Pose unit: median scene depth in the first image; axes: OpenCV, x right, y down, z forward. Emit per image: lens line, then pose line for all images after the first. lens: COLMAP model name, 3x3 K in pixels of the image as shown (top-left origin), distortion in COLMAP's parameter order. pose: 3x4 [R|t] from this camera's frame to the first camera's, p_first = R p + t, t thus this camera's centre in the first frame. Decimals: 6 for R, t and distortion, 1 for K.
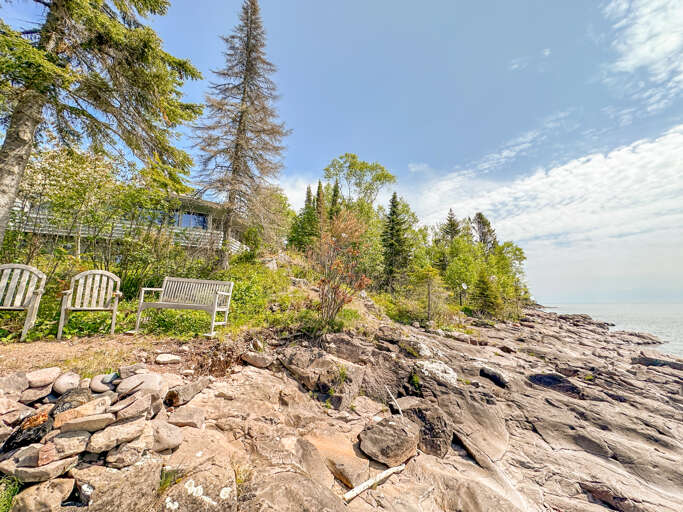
lens RADIAL K [[276.9, 0, 341.5], [0, 276.9, 256.0], [0, 0, 1]] dist [0.000138, 0.000115]
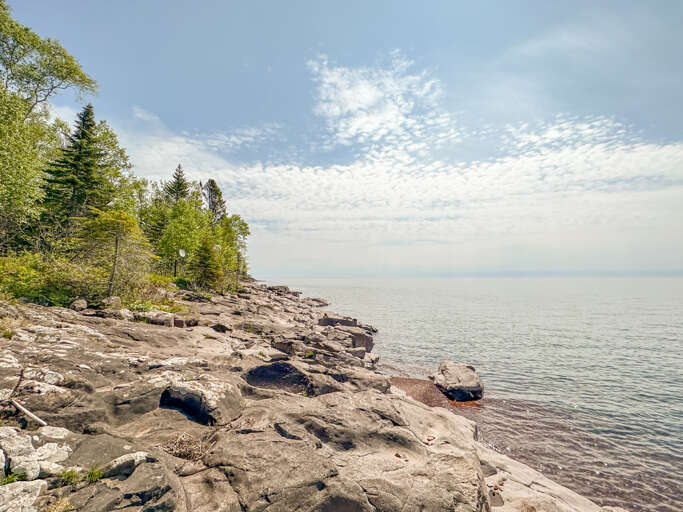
lens RADIAL K [[288.6, 0, 341.5], [0, 288.6, 256.0], [0, 0, 1]] dist [0.000812, 0.000049]
pose [[0.614446, 0.063537, 0.786396, 0.106279], [-0.138985, 0.989881, 0.028618, 0.045959], [-0.776620, -0.126881, 0.617059, 0.181450]]
